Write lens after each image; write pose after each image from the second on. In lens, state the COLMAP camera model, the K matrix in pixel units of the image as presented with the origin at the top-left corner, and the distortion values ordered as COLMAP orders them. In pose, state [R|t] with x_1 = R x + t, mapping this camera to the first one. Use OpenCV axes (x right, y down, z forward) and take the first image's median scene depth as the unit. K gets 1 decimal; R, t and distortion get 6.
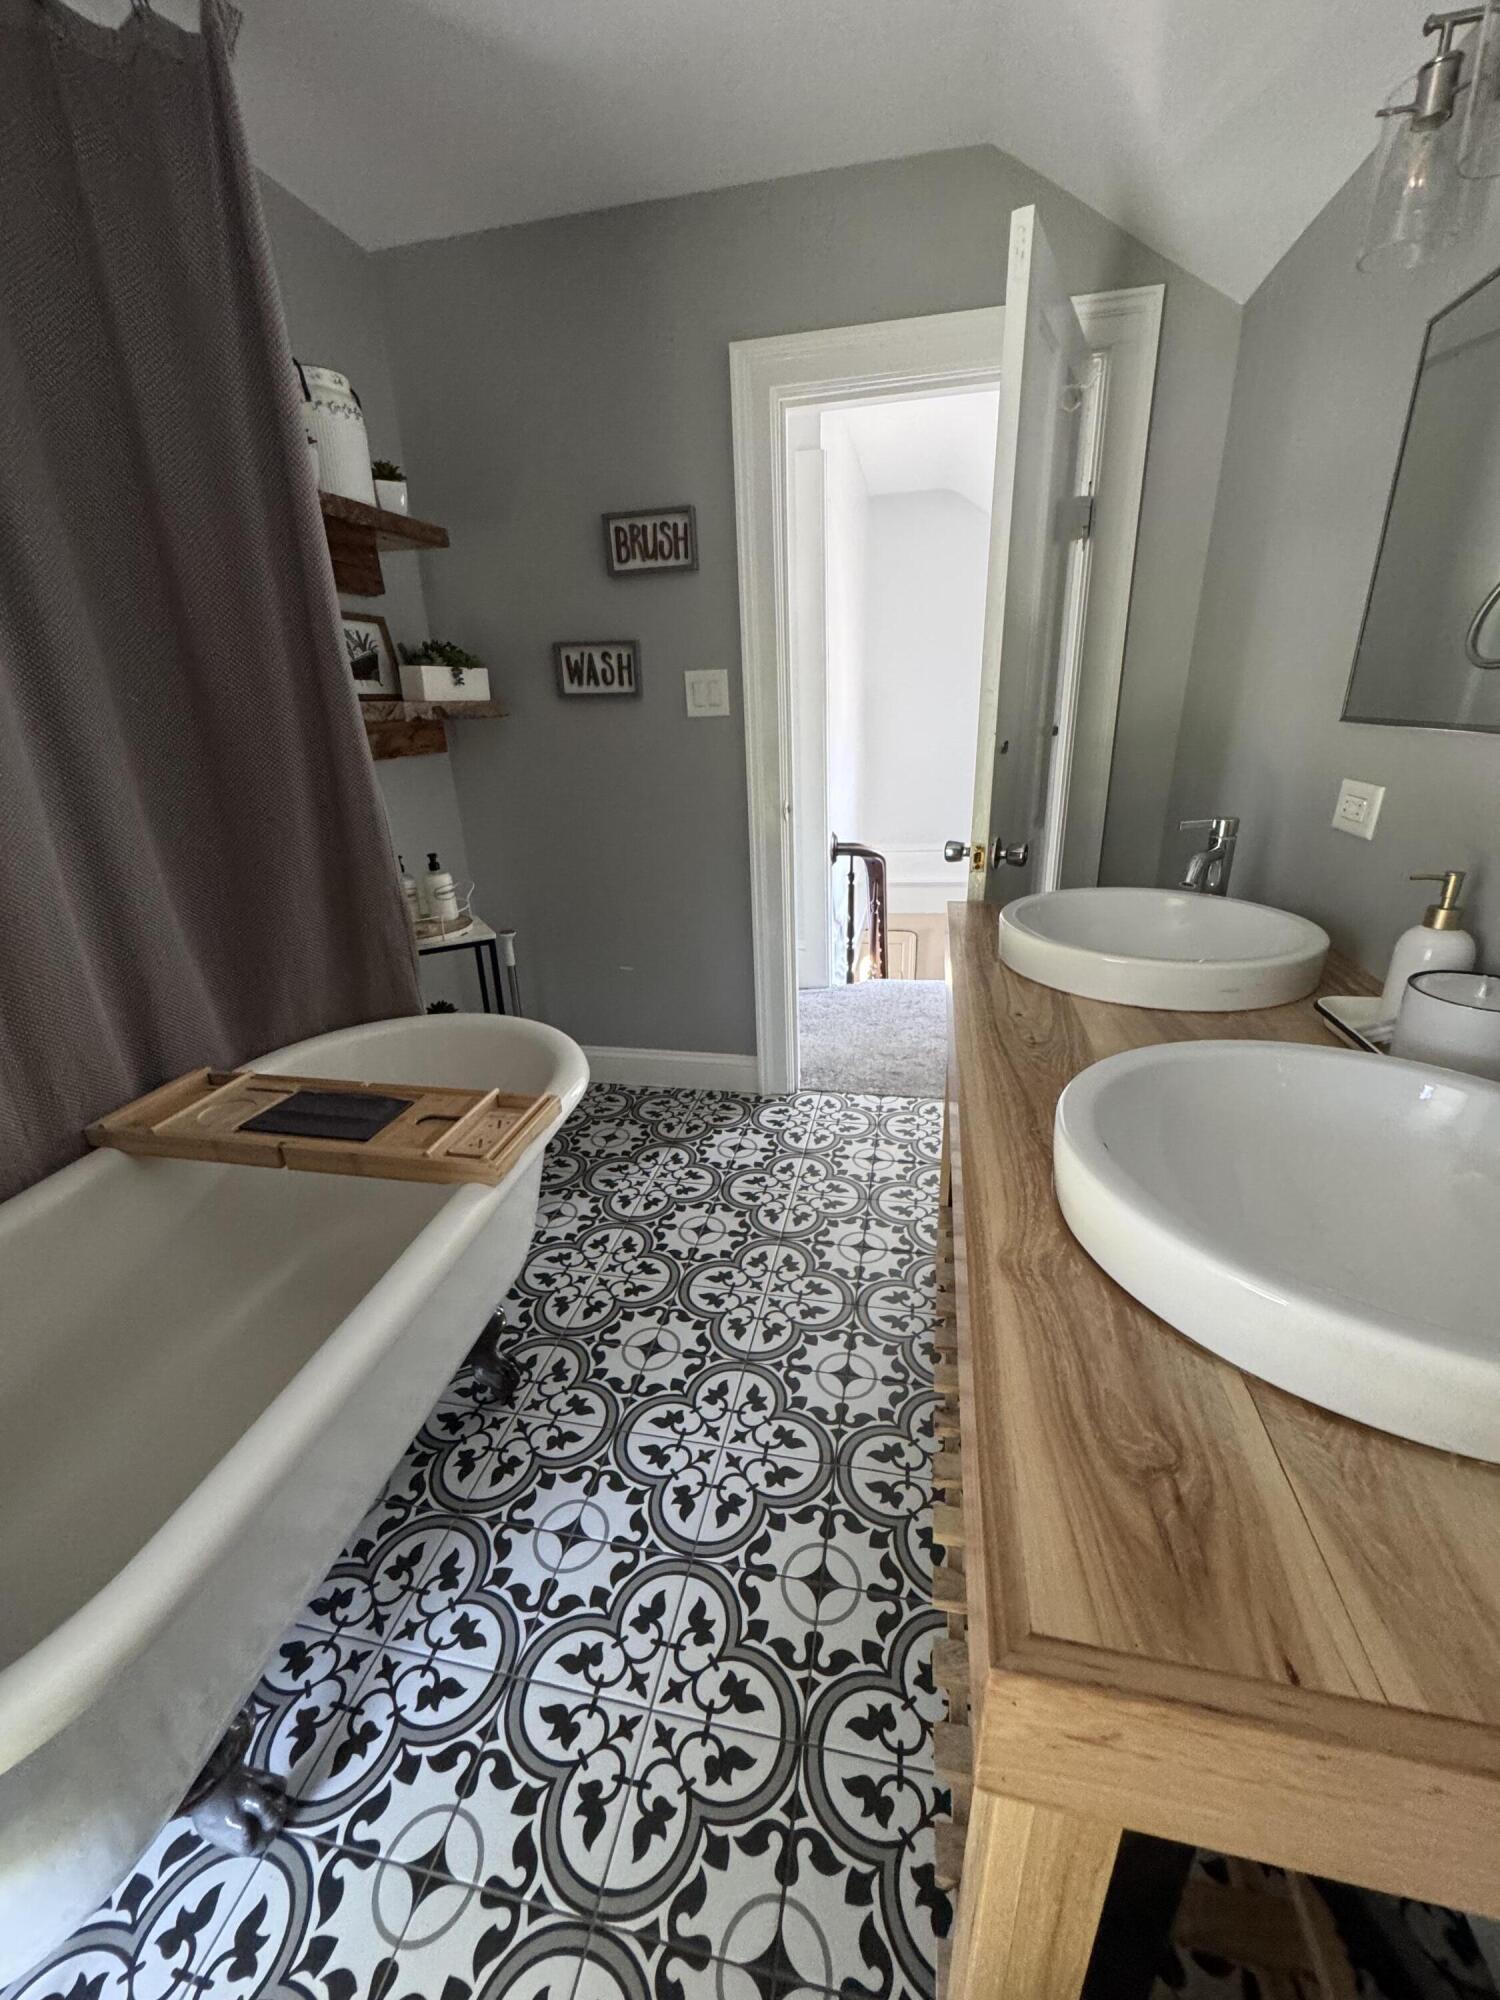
lens RADIAL K [[775.2, 0, 751.5], [0, 775.2, 993.3], [0, 0, 1]] dist [-0.000603, 0.000135]
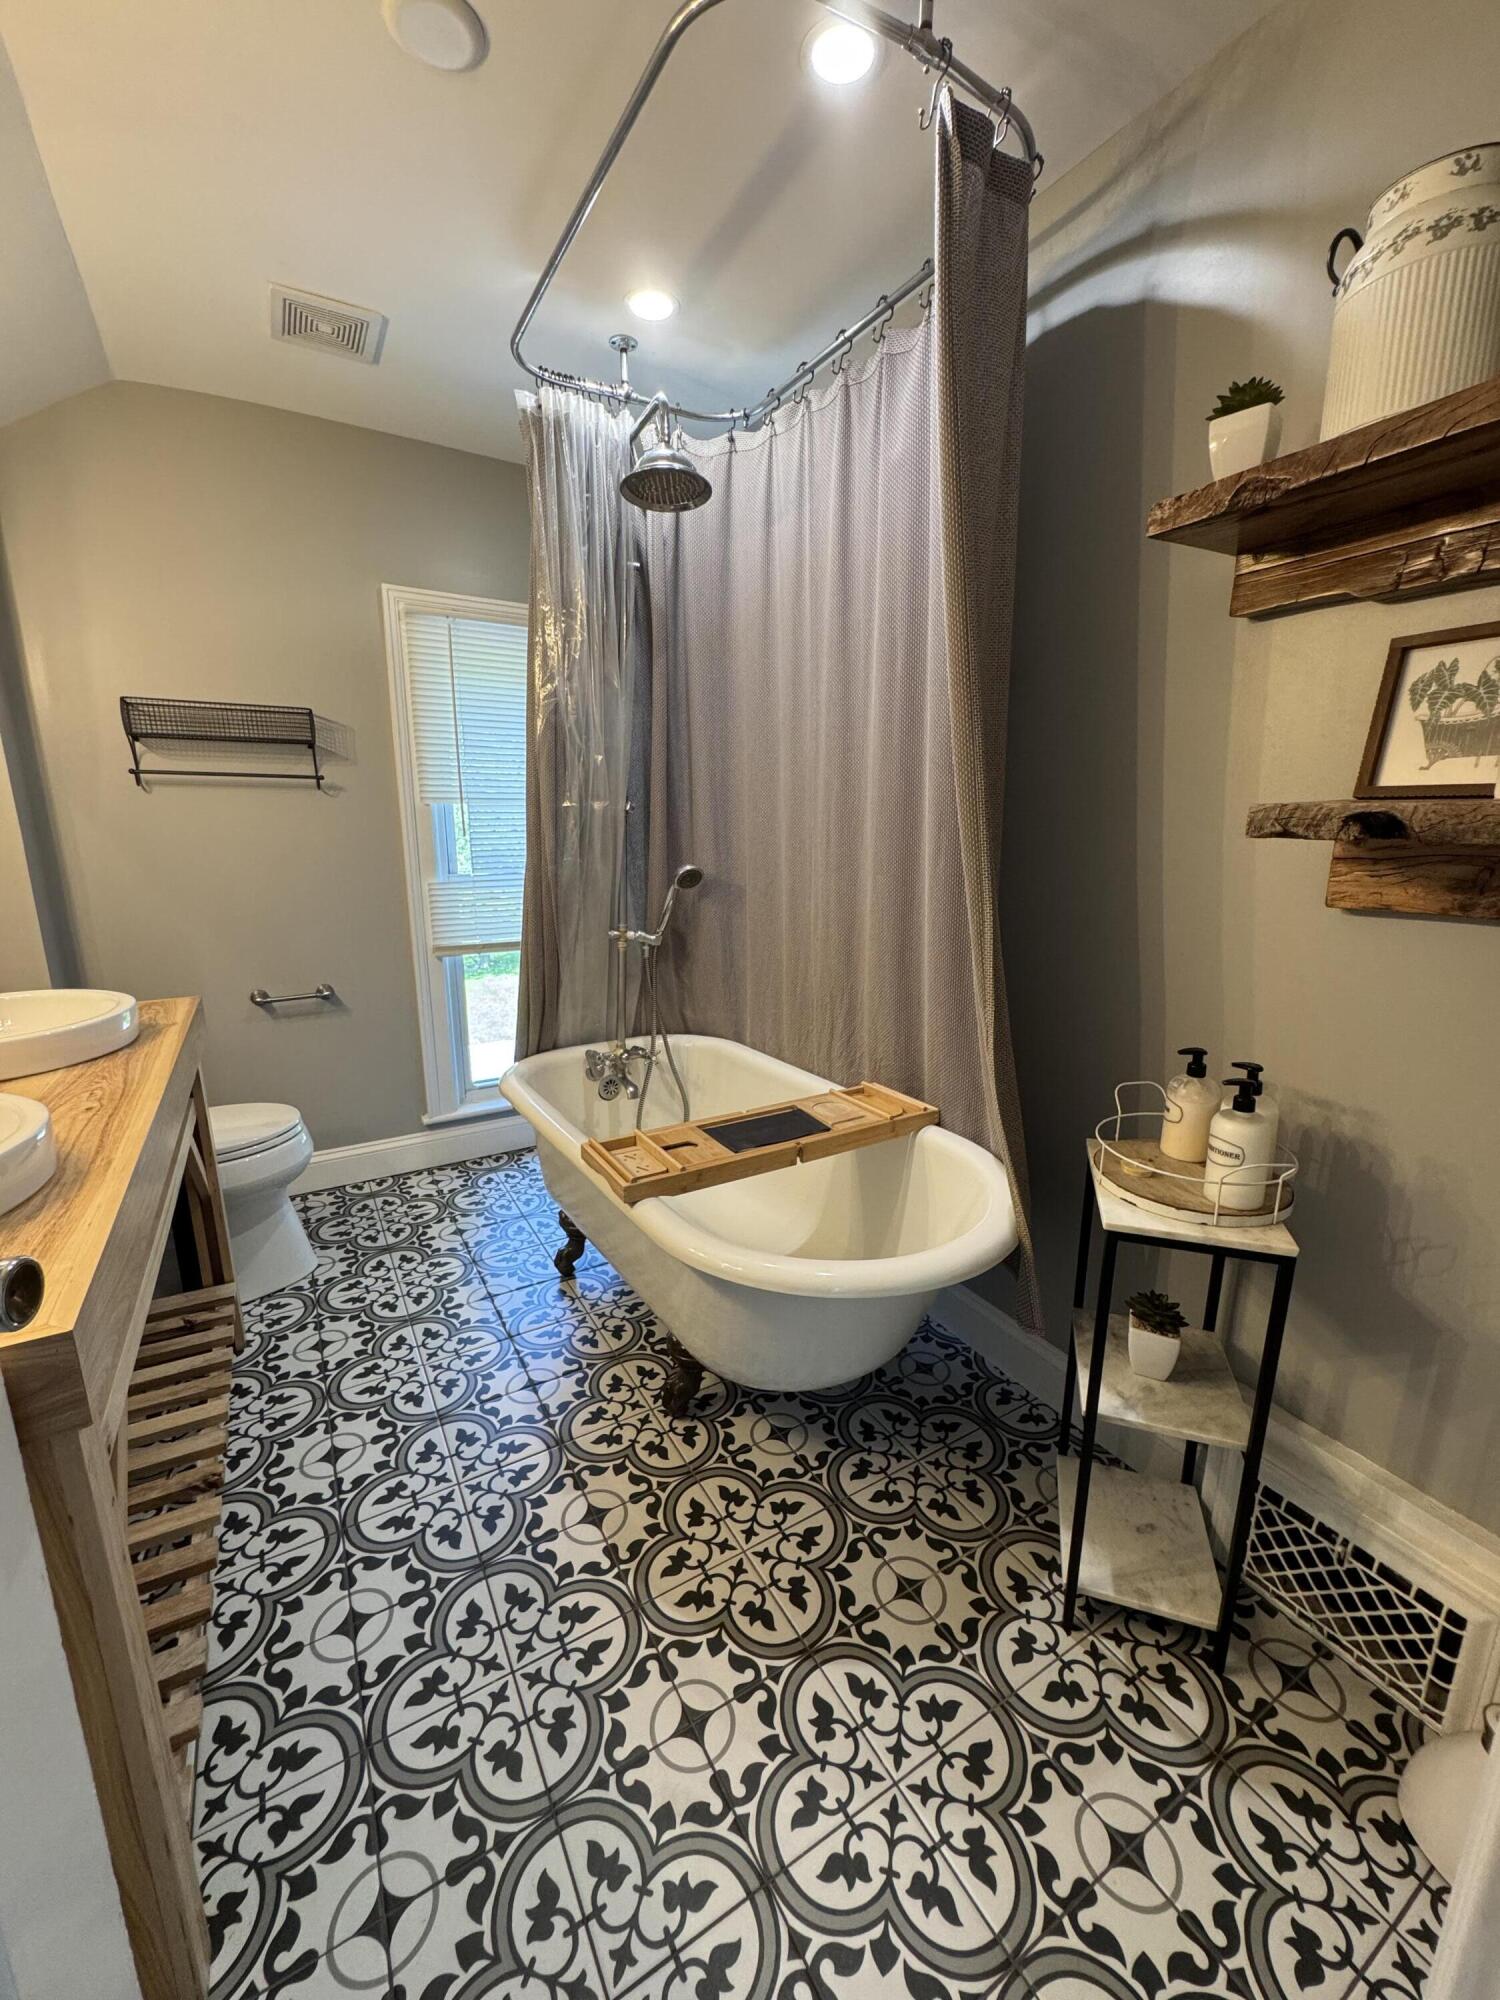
lens RADIAL K [[804.5, 0, 750.0], [0, 804.5, 1000.0], [0, 0, 1]] dist [0.001454, 0.000627]
pose [[0.738985, -0.107604, 0.665074, -0.782713], [0.197870, 0.978292, -0.061579, -0.023049], [-0.644010, 0.177104, 0.744234, 0.167225]]
